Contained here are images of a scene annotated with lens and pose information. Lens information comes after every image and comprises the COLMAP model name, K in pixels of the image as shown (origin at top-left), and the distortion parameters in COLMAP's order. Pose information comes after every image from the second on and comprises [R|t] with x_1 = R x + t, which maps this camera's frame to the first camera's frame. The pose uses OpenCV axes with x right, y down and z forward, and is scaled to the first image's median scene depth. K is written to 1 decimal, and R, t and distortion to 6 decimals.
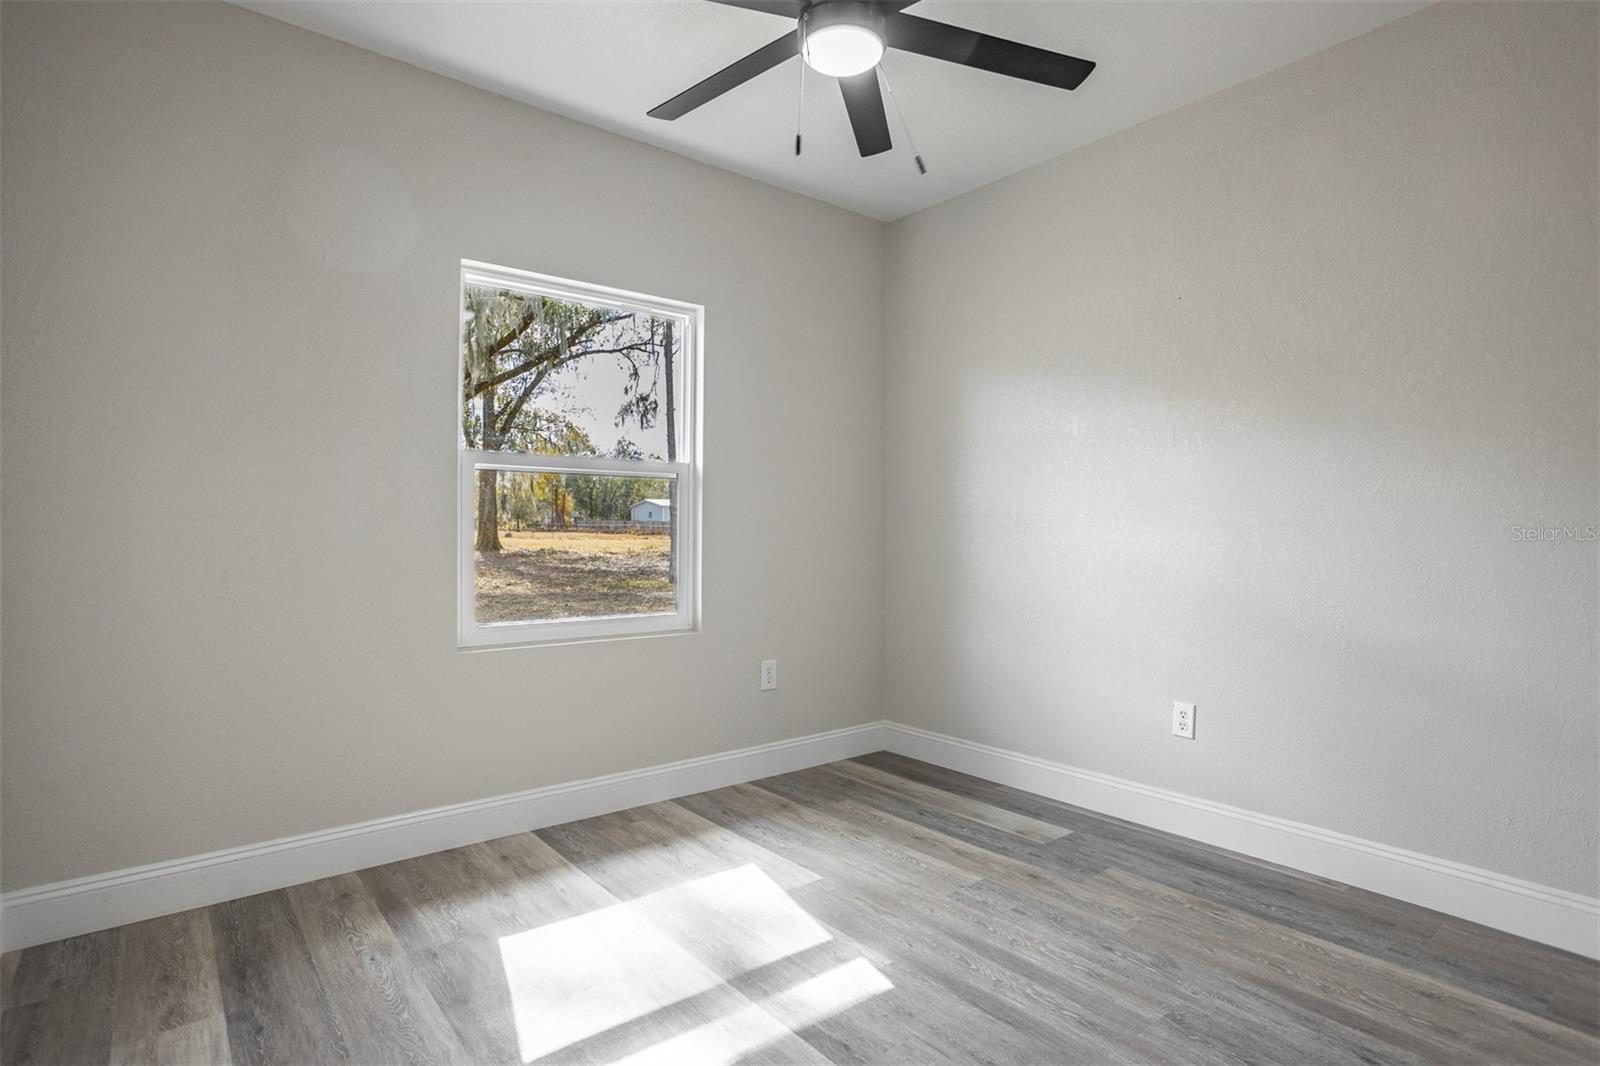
lens RADIAL K [[839.8, 0, 832.9], [0, 839.8, 537.0], [0, 0, 1]] dist [-0.054056, 0.038384]
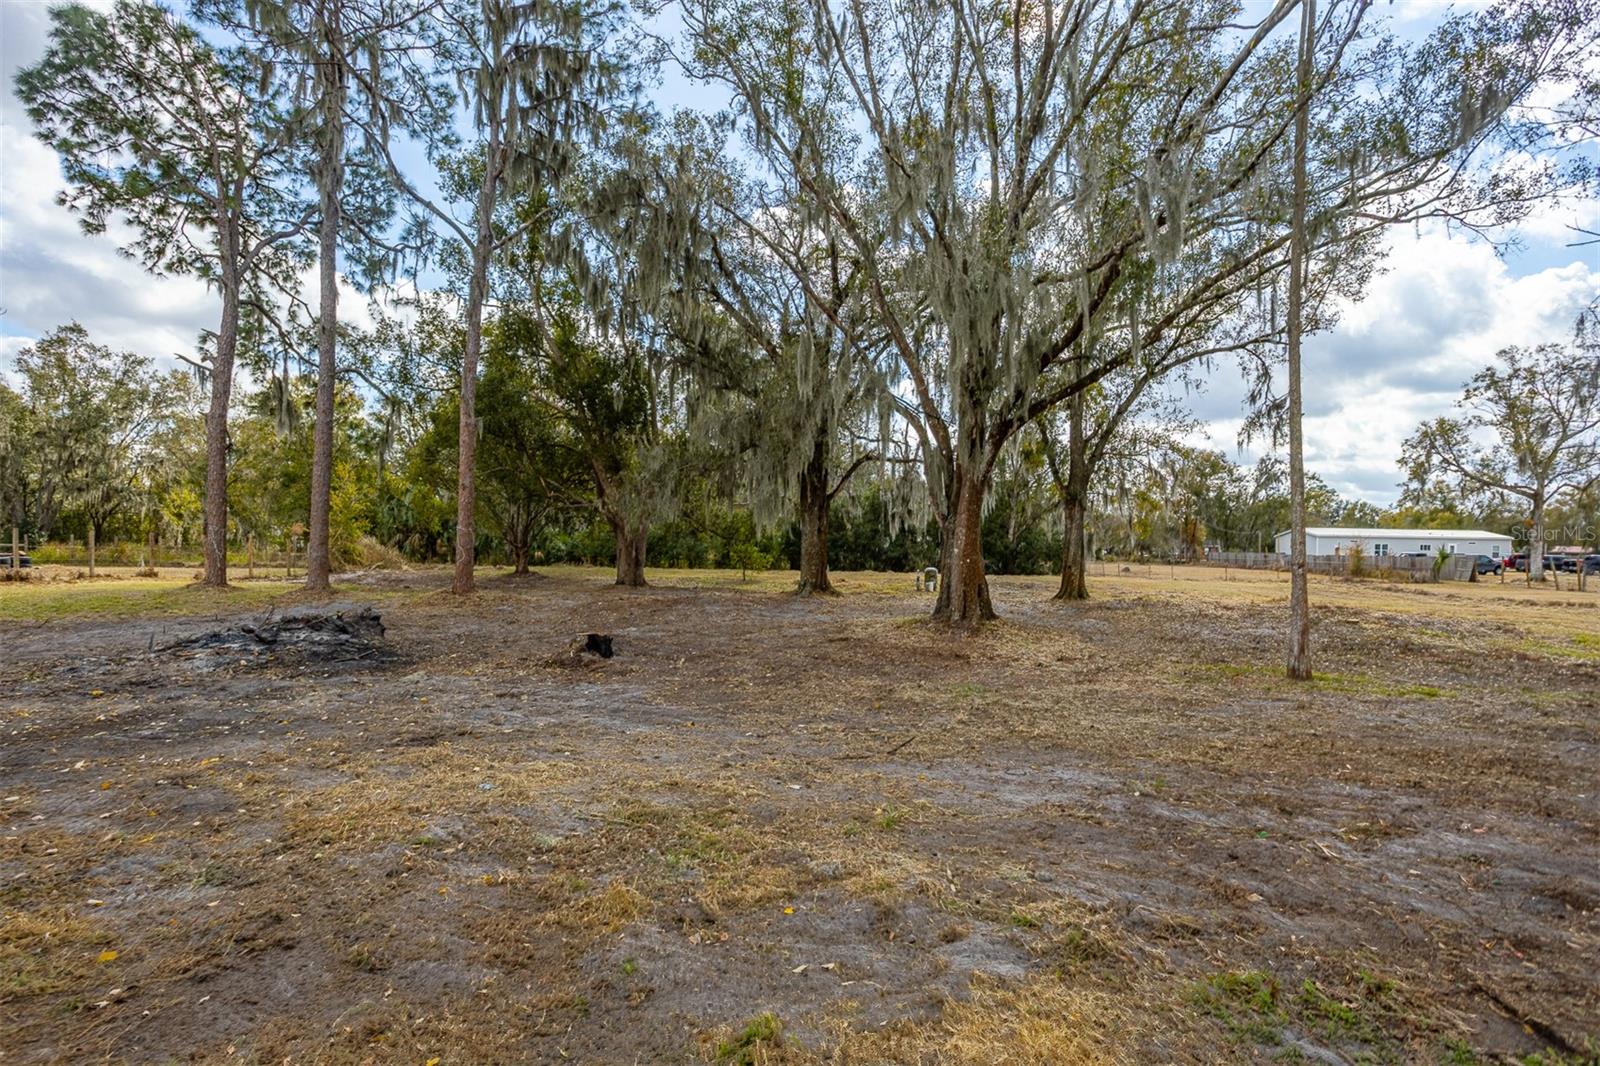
lens RADIAL K [[839.8, 0, 832.9], [0, 839.8, 537.0], [0, 0, 1]] dist [-0.054056, 0.038384]
pose [[0.740205, 0.010988, -0.672291, -0.020630], [-0.027666, 0.999517, -0.014124, -0.027174], [0.671811, 0.029054, 0.740152, 0.189908]]
